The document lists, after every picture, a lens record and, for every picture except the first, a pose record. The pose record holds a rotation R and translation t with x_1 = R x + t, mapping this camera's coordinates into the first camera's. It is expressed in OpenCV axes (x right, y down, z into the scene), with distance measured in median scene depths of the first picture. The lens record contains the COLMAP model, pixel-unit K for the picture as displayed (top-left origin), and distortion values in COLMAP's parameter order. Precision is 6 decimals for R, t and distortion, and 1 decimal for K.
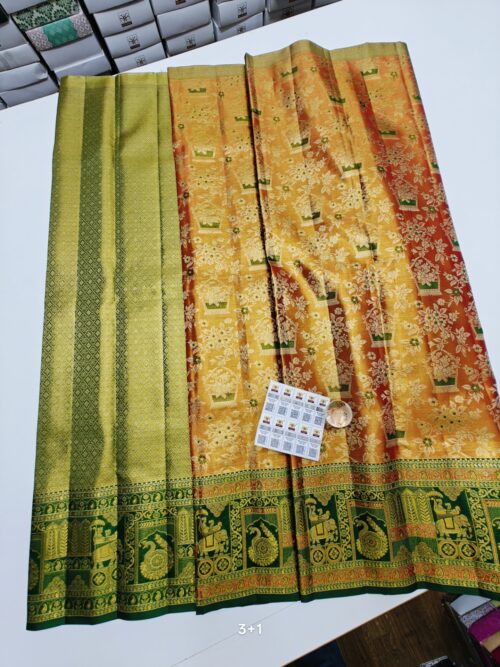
lens RADIAL K [[270.1, 0, 243.7], [0, 270.1, 334.4], [0, 0, 1]] dist [0.013468, -0.005024]
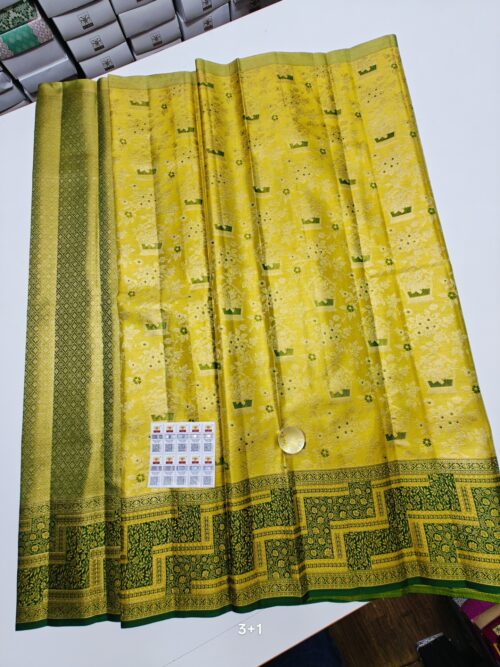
lens RADIAL K [[270.1, 0, 255.1], [0, 270.1, 332.1], [0, 0, 1]] dist [0.013468, -0.005024]
pose [[0.998154, -0.060624, -0.003782, 0.104825], [0.060710, 0.997708, 0.029877, -0.037929], [0.001962, -0.030051, 0.999546, -0.005778]]
